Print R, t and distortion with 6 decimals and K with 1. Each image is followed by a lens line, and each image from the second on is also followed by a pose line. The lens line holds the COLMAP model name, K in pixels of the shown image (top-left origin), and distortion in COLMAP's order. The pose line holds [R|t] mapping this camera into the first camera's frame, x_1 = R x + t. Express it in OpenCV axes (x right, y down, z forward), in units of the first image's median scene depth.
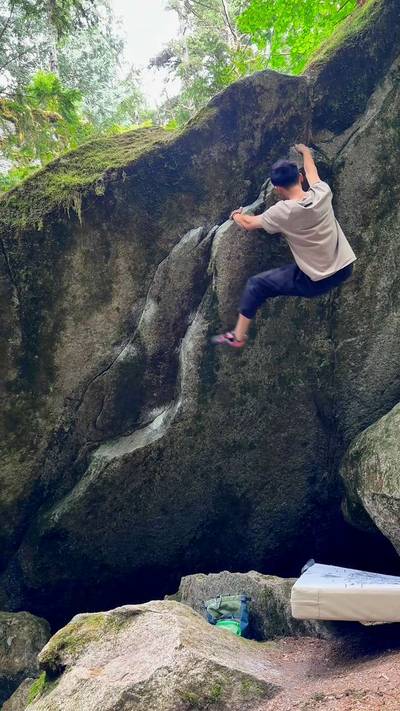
lens RADIAL K [[615.5, 0, 200.0], [0, 615.5, 355.5], [0, 0, 1]] dist [0.153988, -0.003891]
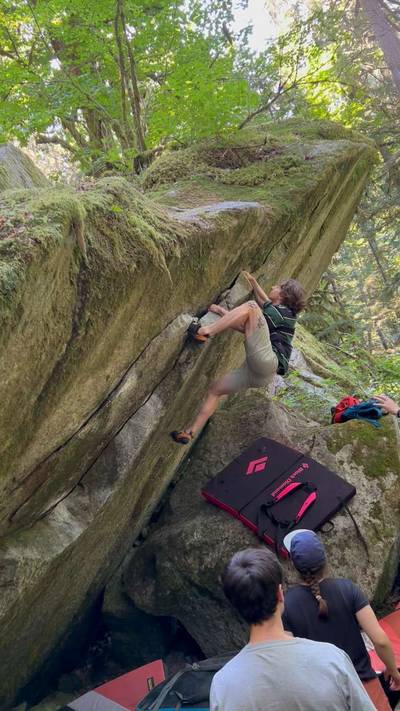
lens RADIAL K [[650.0, 0, 200.0], [0, 650.0, 355.5], [0, 0, 1]] dist [0.109956, -0.192460]
pose [[0.458643, 0.214682, 0.862298, -0.840908], [-0.148238, 0.975265, -0.163961, 0.022304], [-0.876169, -0.052626, 0.479122, 0.470852]]
